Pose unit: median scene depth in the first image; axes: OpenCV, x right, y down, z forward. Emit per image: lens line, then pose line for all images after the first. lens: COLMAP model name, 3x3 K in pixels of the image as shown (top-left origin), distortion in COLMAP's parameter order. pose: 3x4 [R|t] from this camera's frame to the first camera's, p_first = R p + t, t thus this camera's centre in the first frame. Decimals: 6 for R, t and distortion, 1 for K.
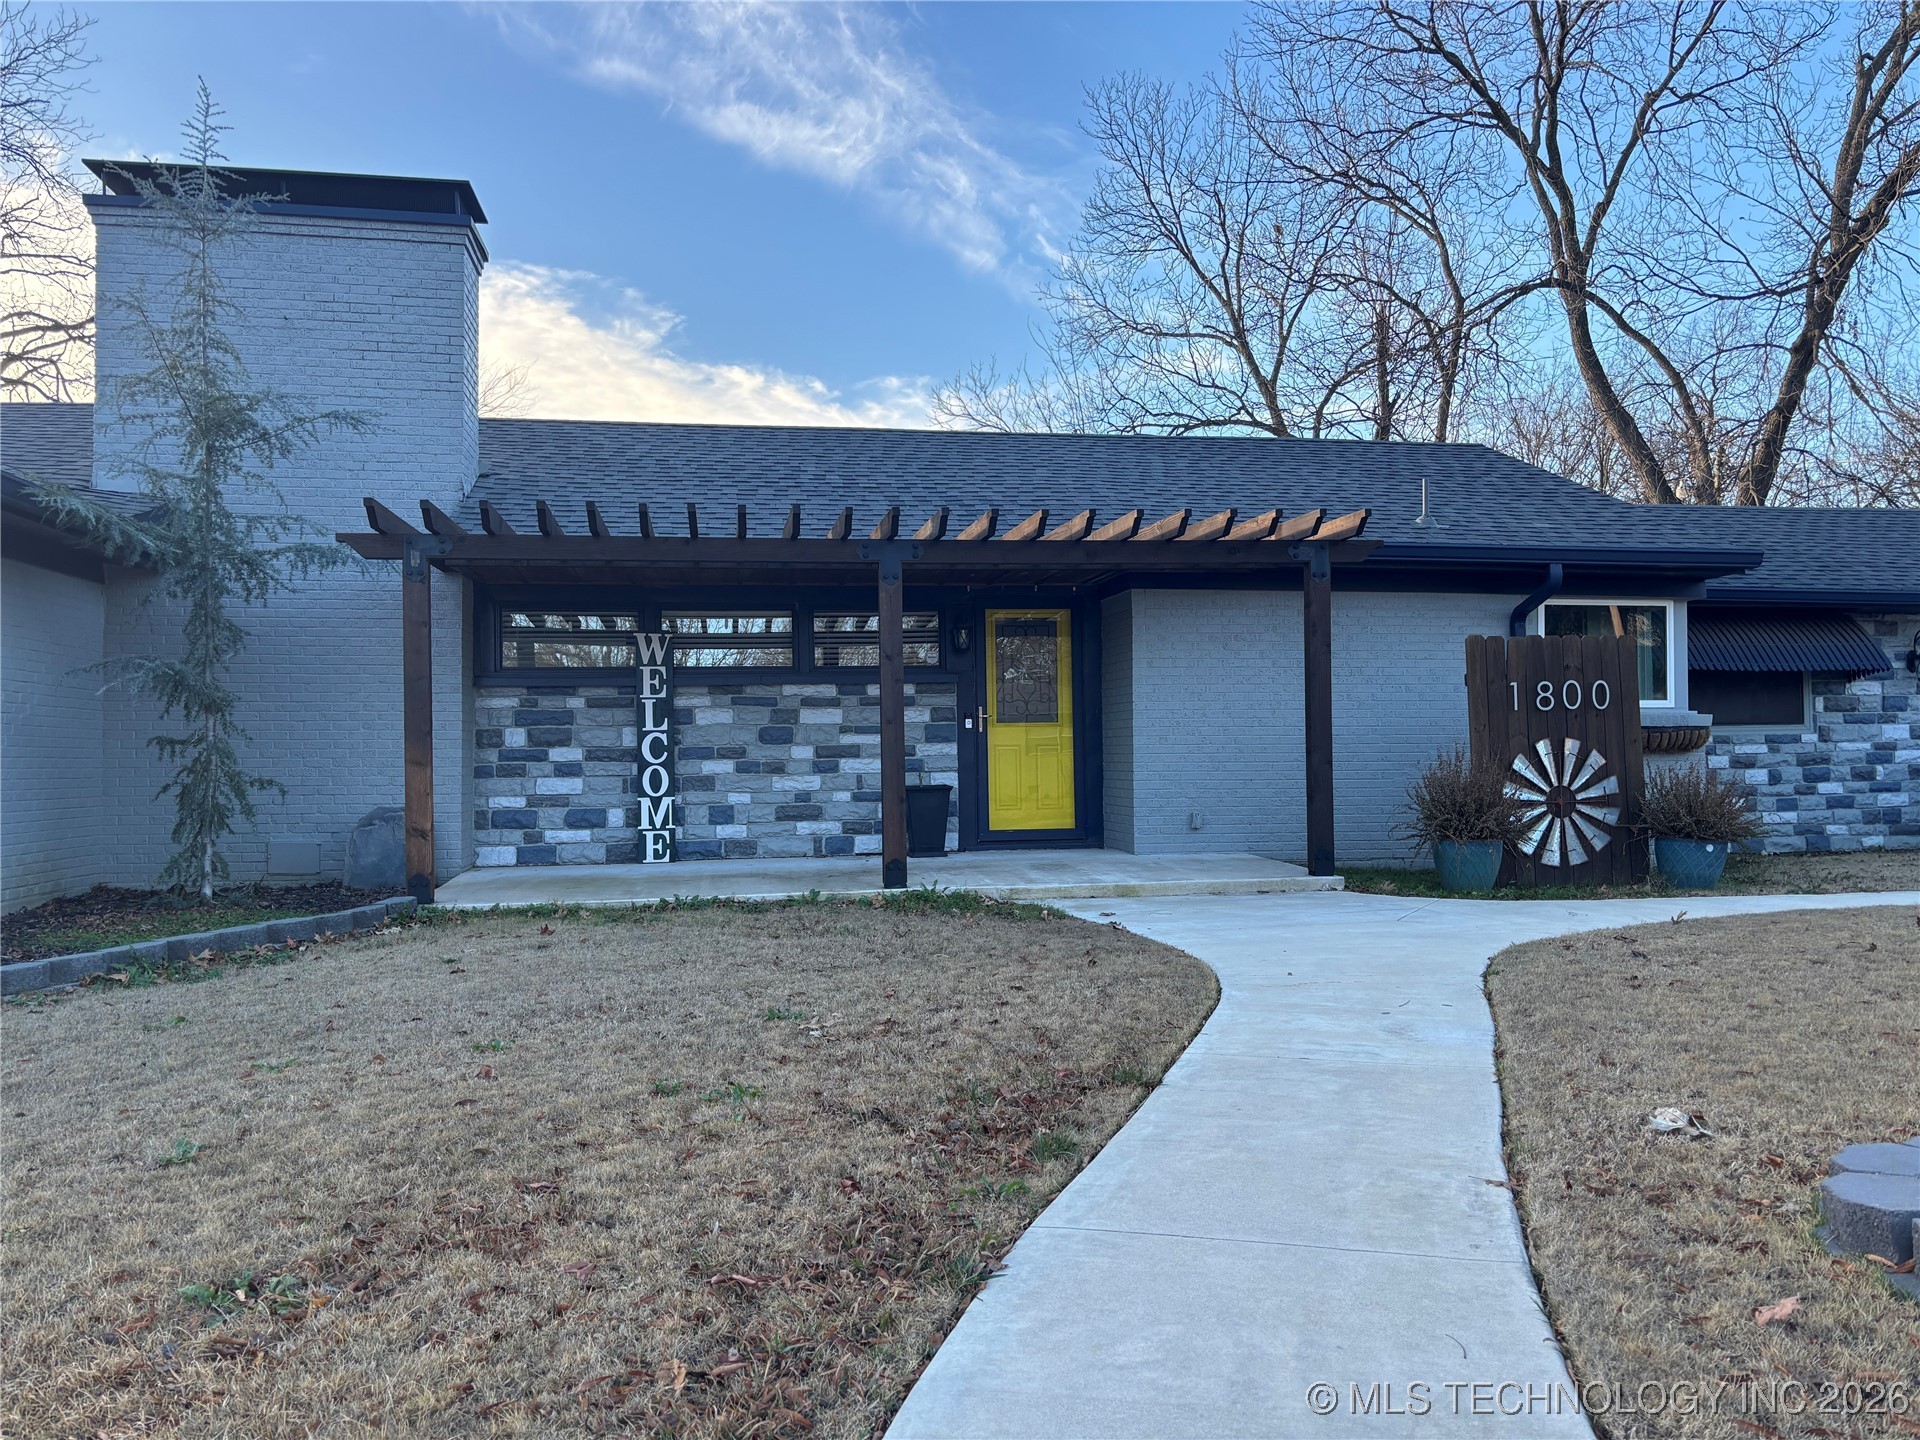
lens RADIAL K [[1450.1, 0, 971.0], [0, 1450.1, 720.0], [0, 0, 1]] dist [0.048282, -0.027390]
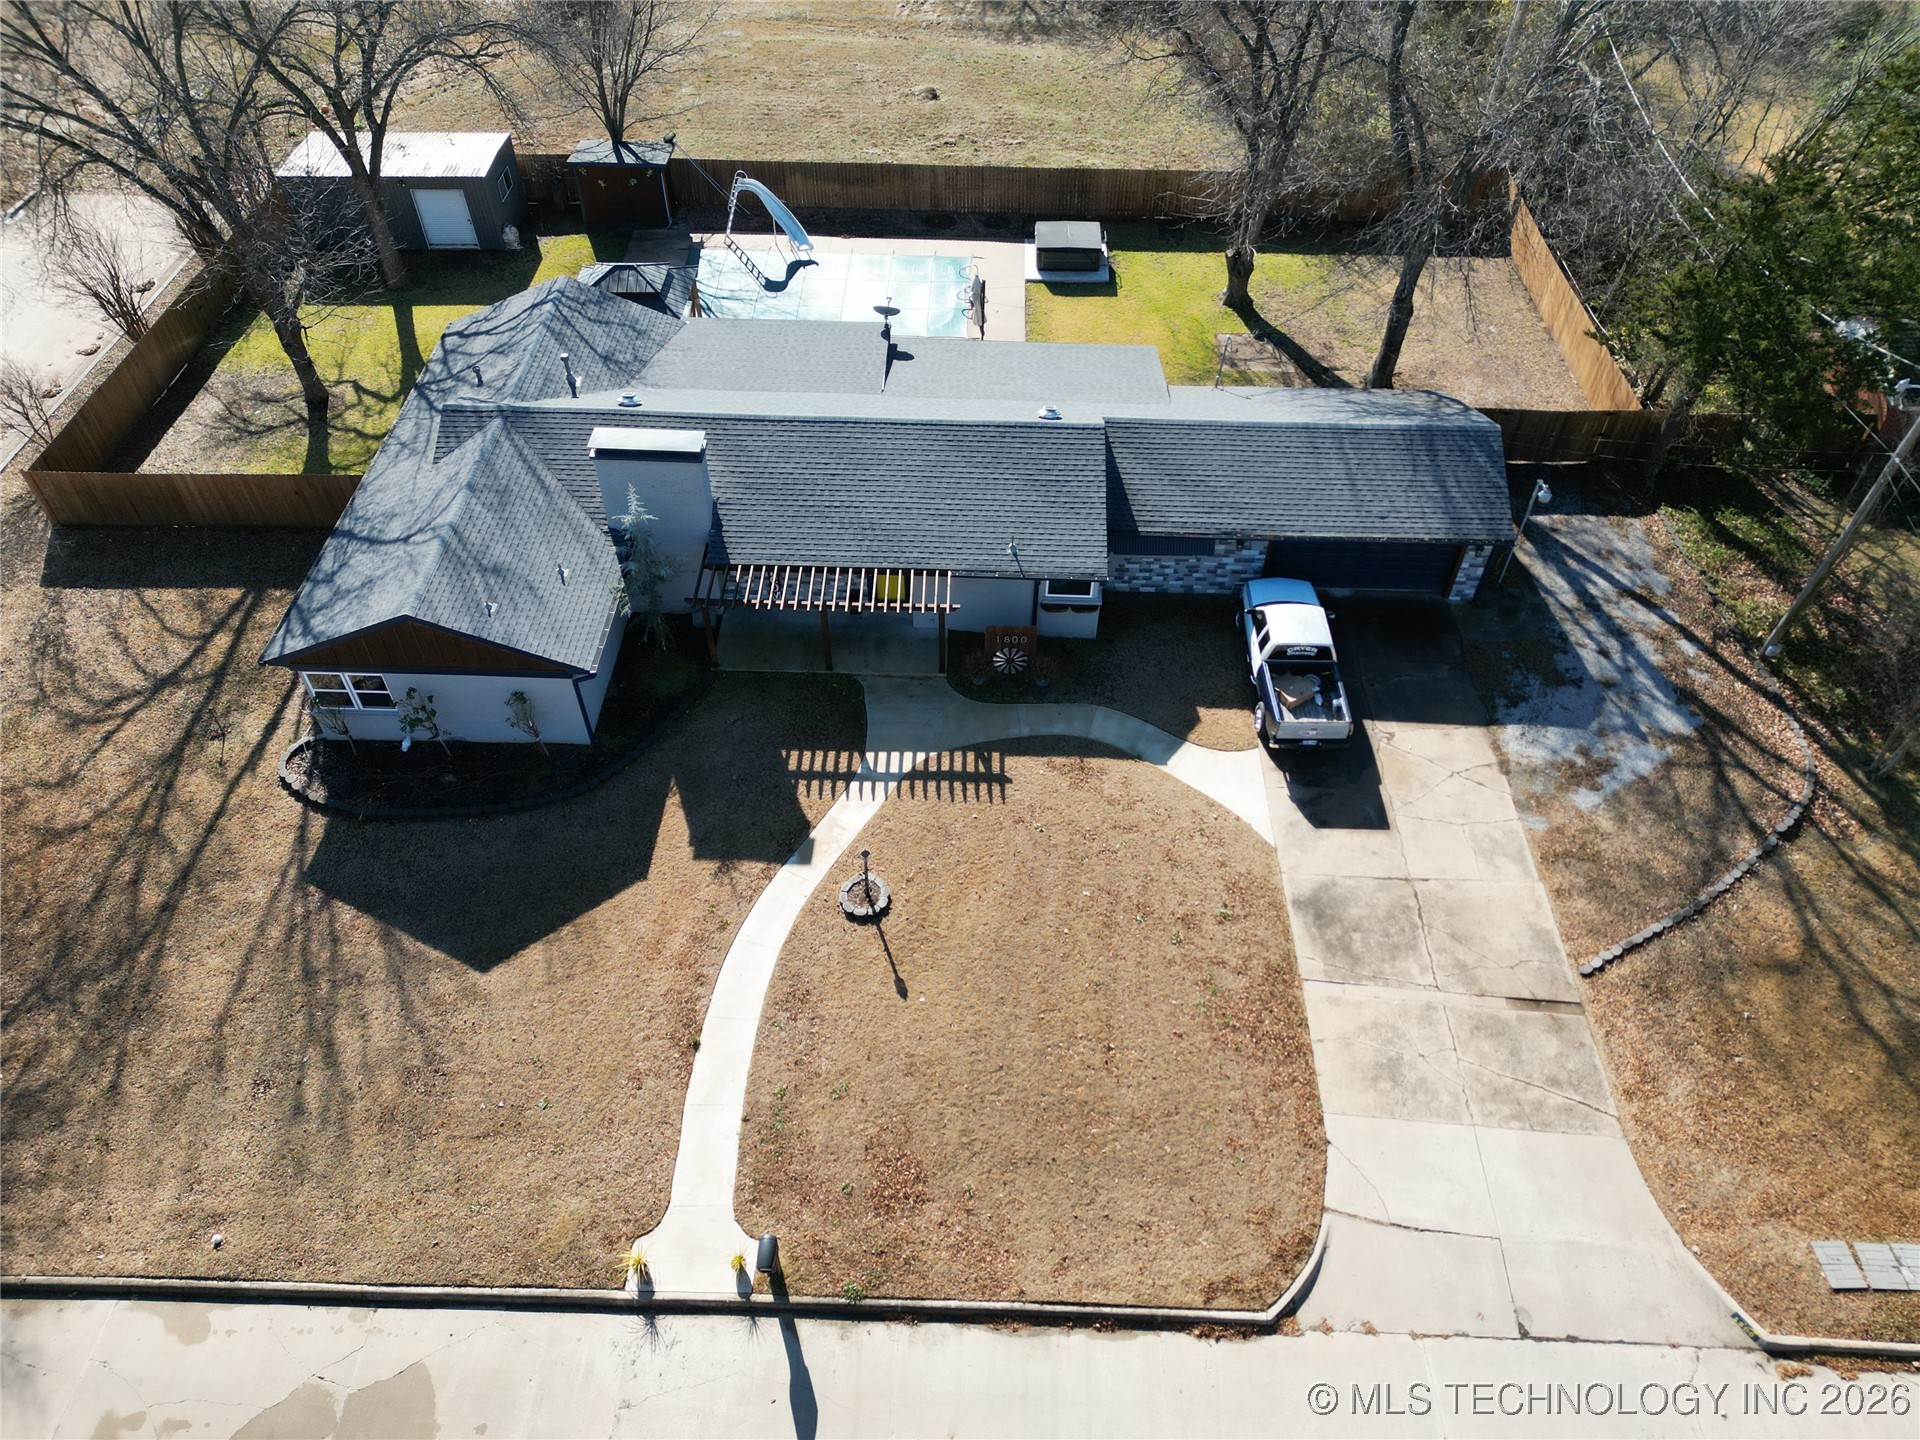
lens RADIAL K [[1345.3, 0, 951.5], [0, 1345.3, 719.3], [0, 0, 1]] dist [0.065974, -0.057607]
pose [[0.979832, 0.152448, -0.129182, 0.605817], [-0.007949, 0.675714, 0.737121, -1.964048], [0.199663, -0.721228, 0.663298, -1.153774]]
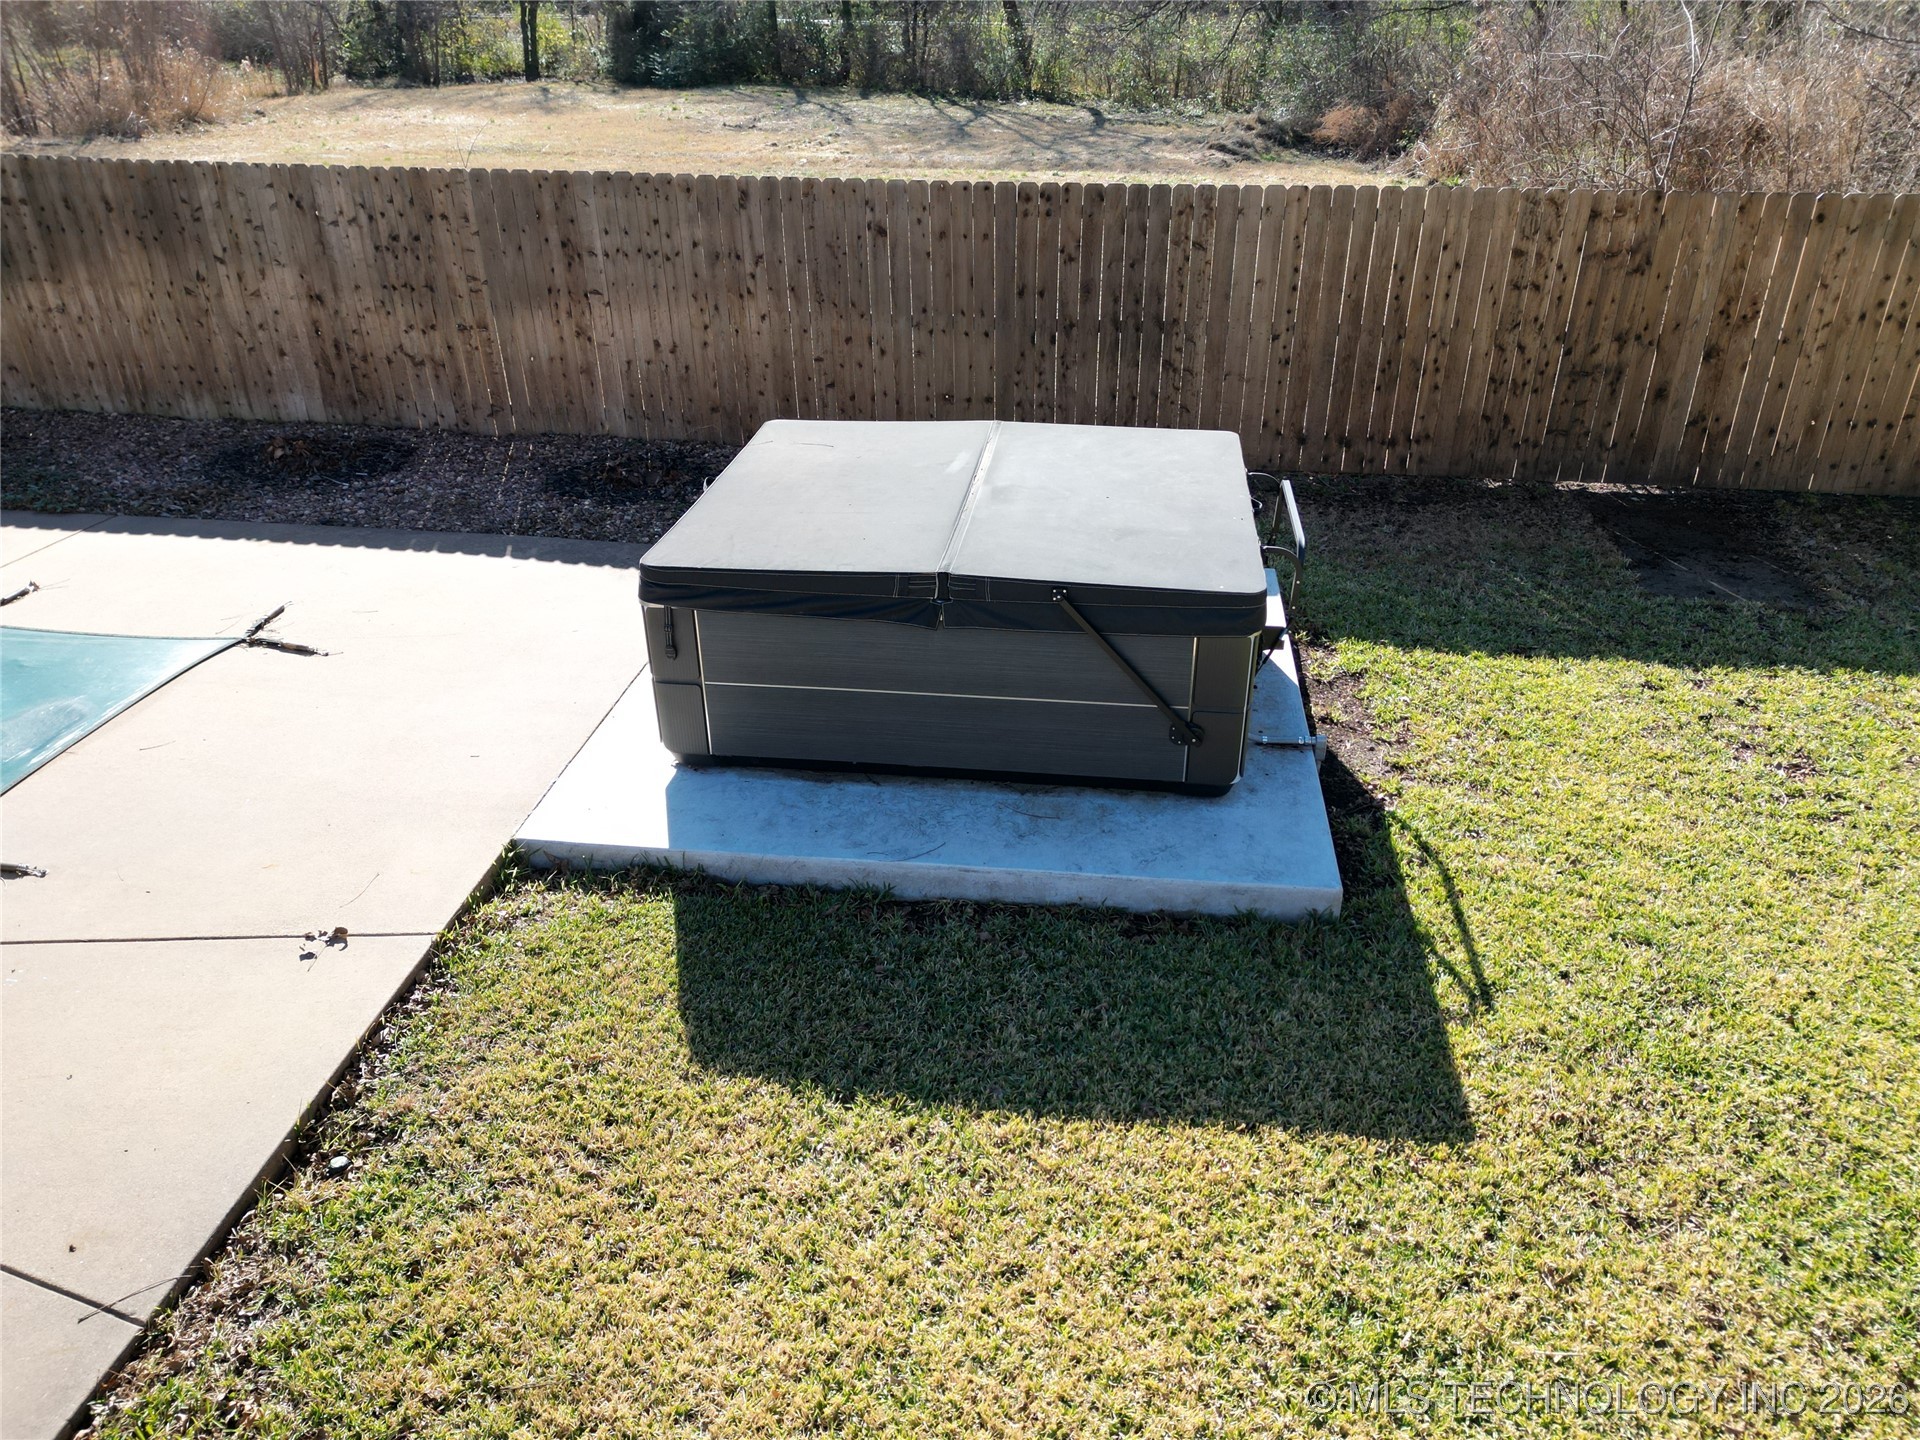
lens RADIAL K [[1345.3, 0, 961.2], [0, 1345.3, 713.2], [0, 0, 1]] dist [0.065974, -0.057607]
pose [[0.956957, 0.147834, -0.249758, 0.323941], [-0.004506, 0.868014, 0.496519, -0.082923], [0.290196, -0.474021, 0.831318, 2.292432]]
